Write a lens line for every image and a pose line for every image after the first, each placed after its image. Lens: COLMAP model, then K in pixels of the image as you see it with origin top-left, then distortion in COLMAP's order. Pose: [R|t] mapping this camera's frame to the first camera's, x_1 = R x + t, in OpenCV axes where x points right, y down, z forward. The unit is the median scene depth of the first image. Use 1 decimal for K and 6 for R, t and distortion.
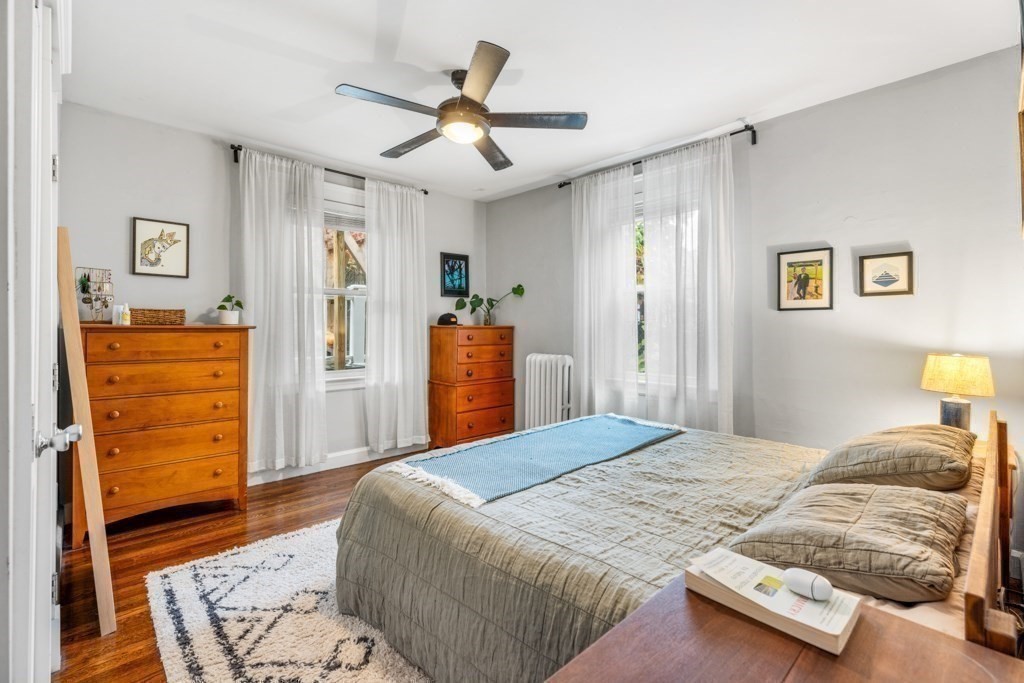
lens RADIAL K [[458.2, 0, 517.4], [0, 458.2, 334.8], [0, 0, 1]] dist [0.000635, 0.000096]
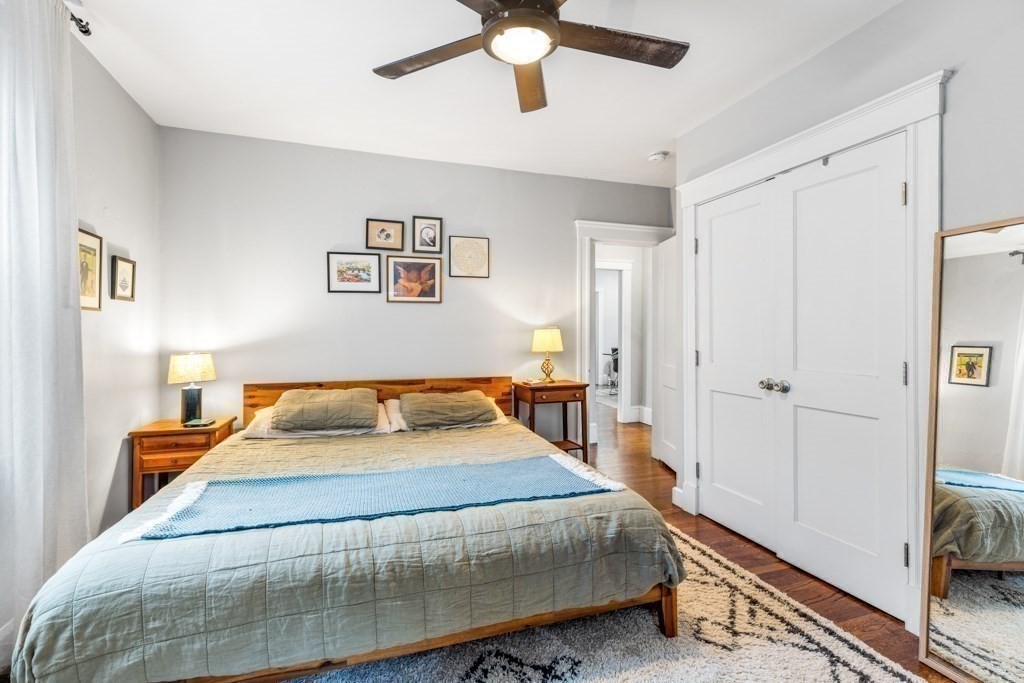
lens RADIAL K [[458.2, 0, 517.4], [0, 458.2, 334.8], [0, 0, 1]] dist [0.000635, 0.000096]
pose [[-0.905699, 0.001063, 0.423919, -0.512438], [0.001563, 0.999998, 0.000831, -0.010251], [-0.423918, 0.001416, -0.905700, 2.071204]]
